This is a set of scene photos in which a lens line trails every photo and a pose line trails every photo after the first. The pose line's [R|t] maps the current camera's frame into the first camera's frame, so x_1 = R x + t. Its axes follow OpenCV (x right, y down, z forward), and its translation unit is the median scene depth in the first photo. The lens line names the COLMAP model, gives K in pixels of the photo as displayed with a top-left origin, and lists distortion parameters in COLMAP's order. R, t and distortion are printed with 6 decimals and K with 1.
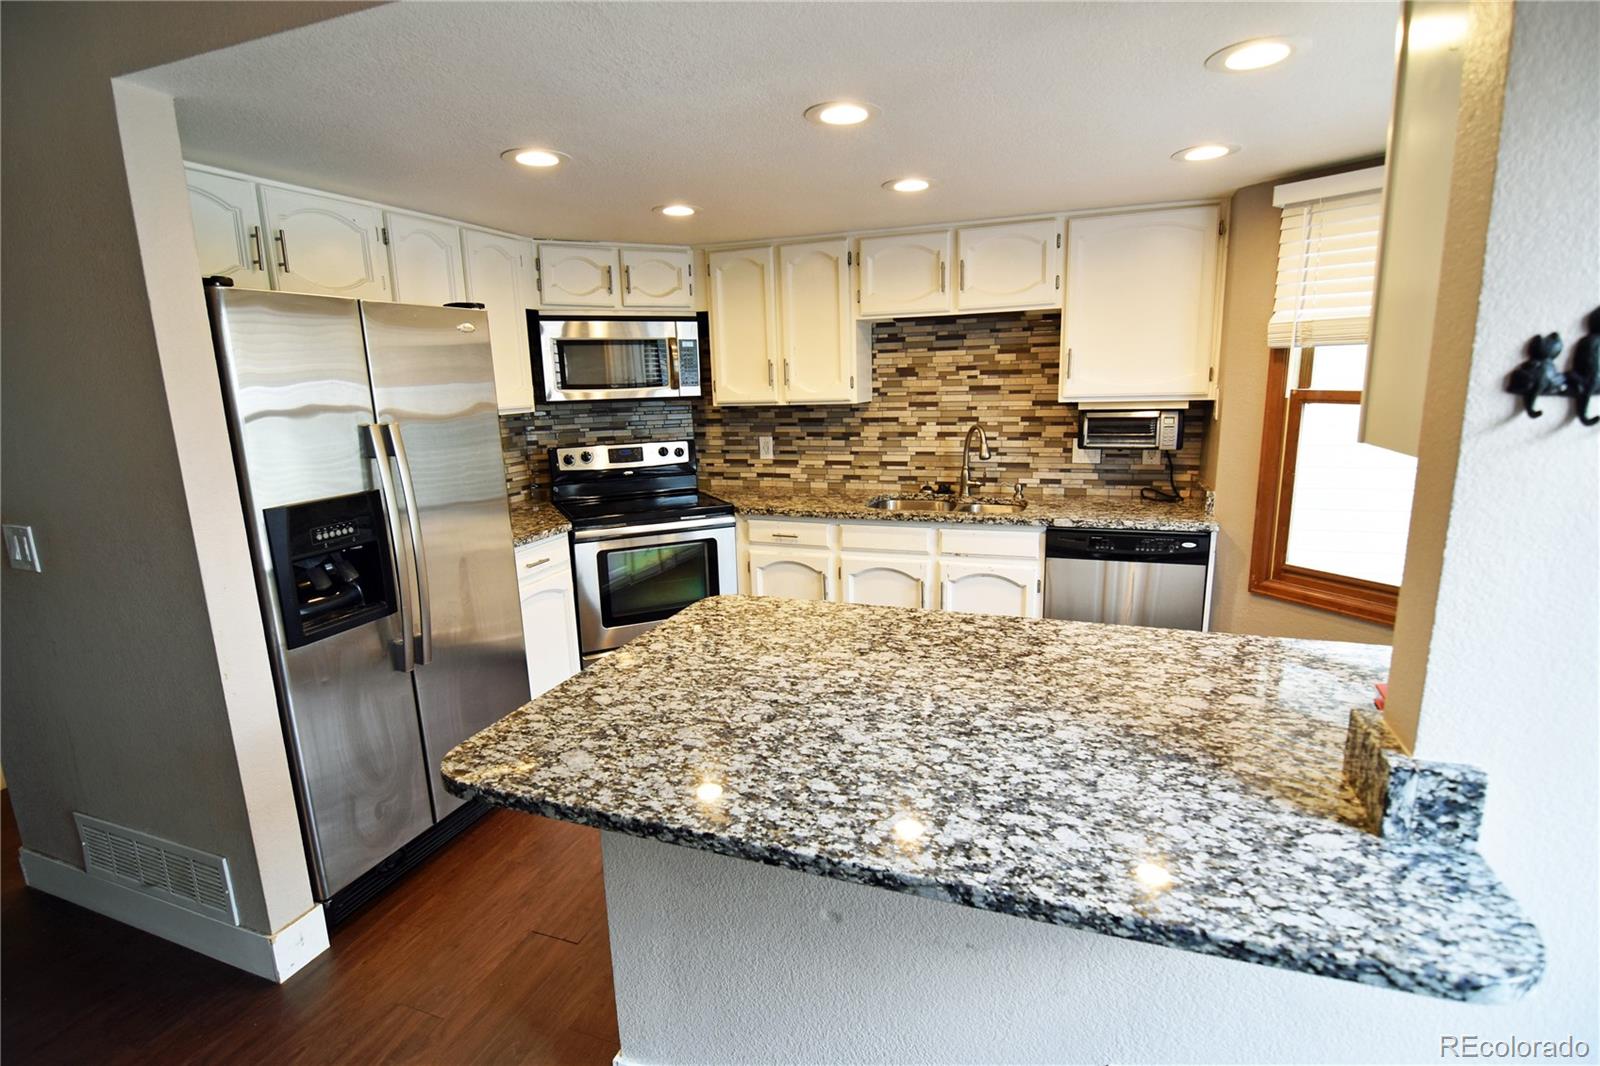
lens RADIAL K [[770.3, 0, 801.1], [0, 770.3, 532.5], [0, 0, 1]] dist [-0.012015, -0.007029]
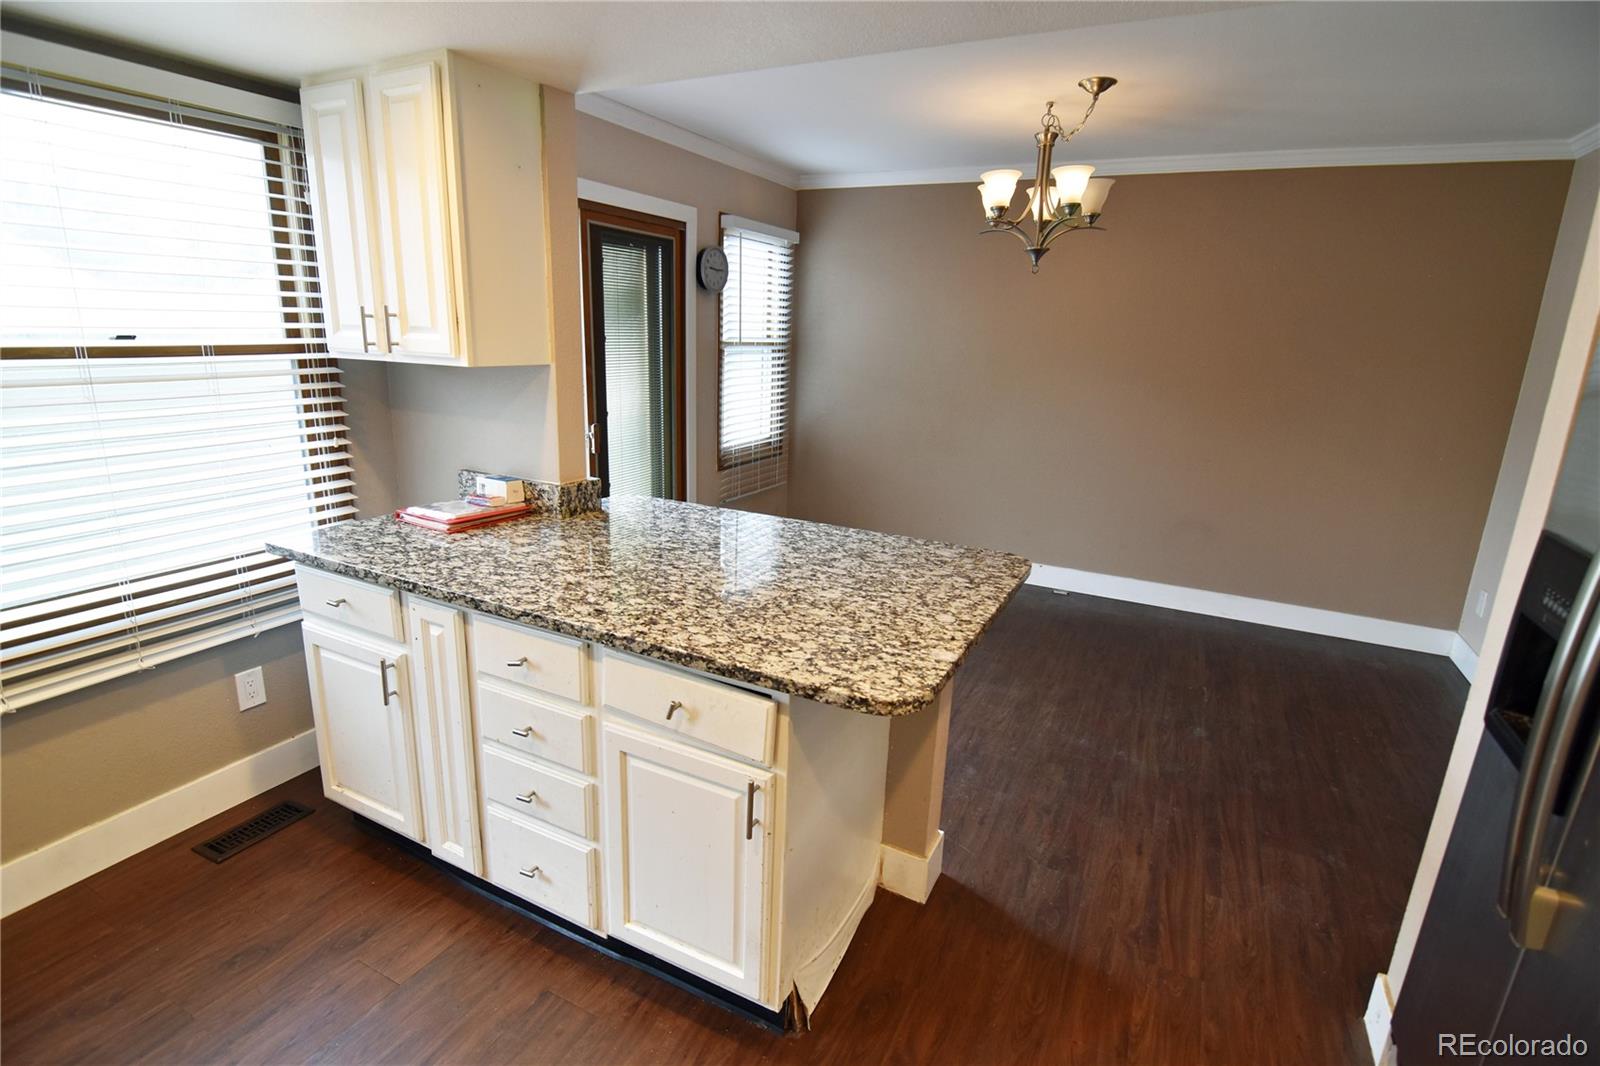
lens RADIAL K [[770.3, 0, 799.2], [0, 770.3, 534.3], [0, 0, 1]] dist [-0.012015, -0.007029]
pose [[-0.992717, -0.040665, 0.113398, -0.121802], [0.013543, 0.897668, 0.440464, -0.404782], [-0.119705, 0.438792, -0.890580, 2.018102]]
